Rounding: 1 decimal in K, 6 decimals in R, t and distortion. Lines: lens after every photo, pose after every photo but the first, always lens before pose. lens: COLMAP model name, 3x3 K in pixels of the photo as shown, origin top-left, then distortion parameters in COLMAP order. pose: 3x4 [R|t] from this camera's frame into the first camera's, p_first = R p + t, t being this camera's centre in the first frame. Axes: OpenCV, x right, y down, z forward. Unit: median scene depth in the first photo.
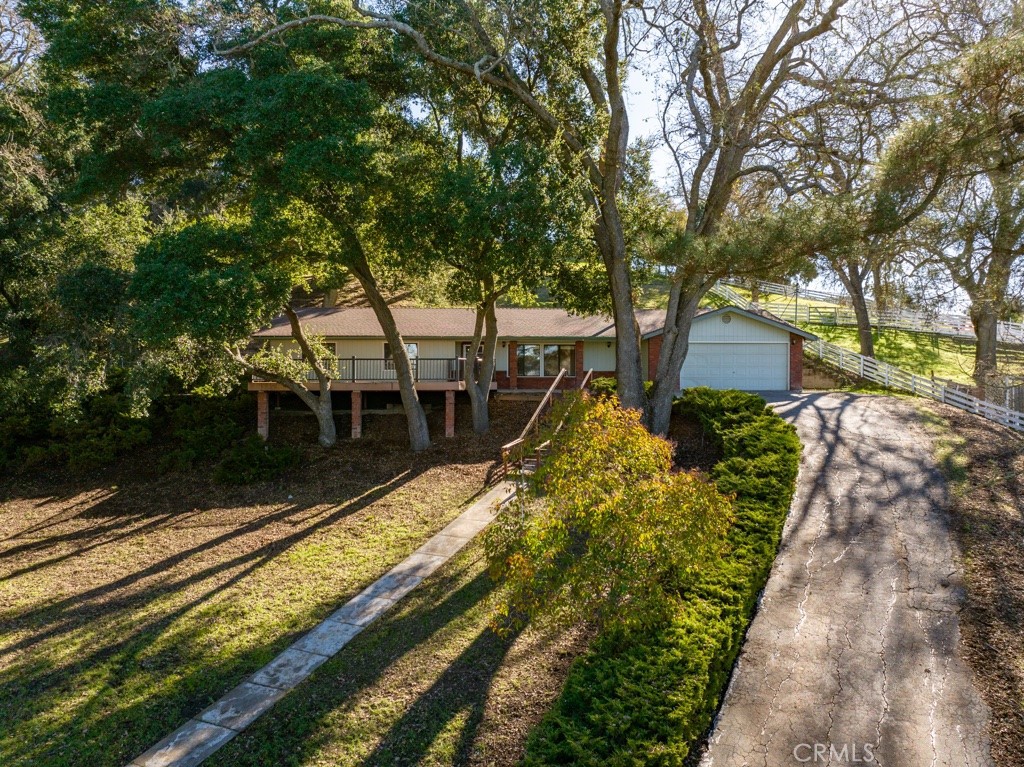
lens RADIAL K [[719.5, 0, 509.2], [0, 719.5, 382.4], [0, 0, 1]] dist [-0.035207, -0.001930]
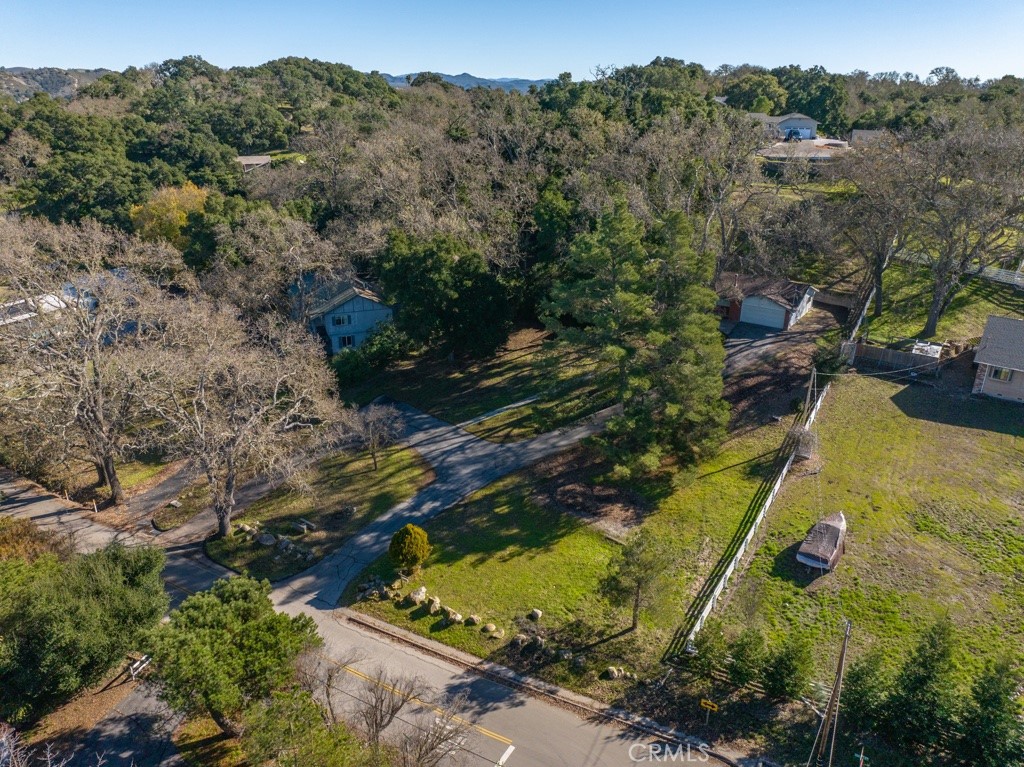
lens RADIAL K [[719.5, 0, 510.8], [0, 719.5, 382.1], [0, 0, 1]] dist [-0.035207, -0.001930]
pose [[0.790418, 0.221345, -0.571179, 1.381432], [0.007955, 0.928647, 0.370880, -0.926479], [0.612516, -0.297694, 0.732258, -1.845778]]
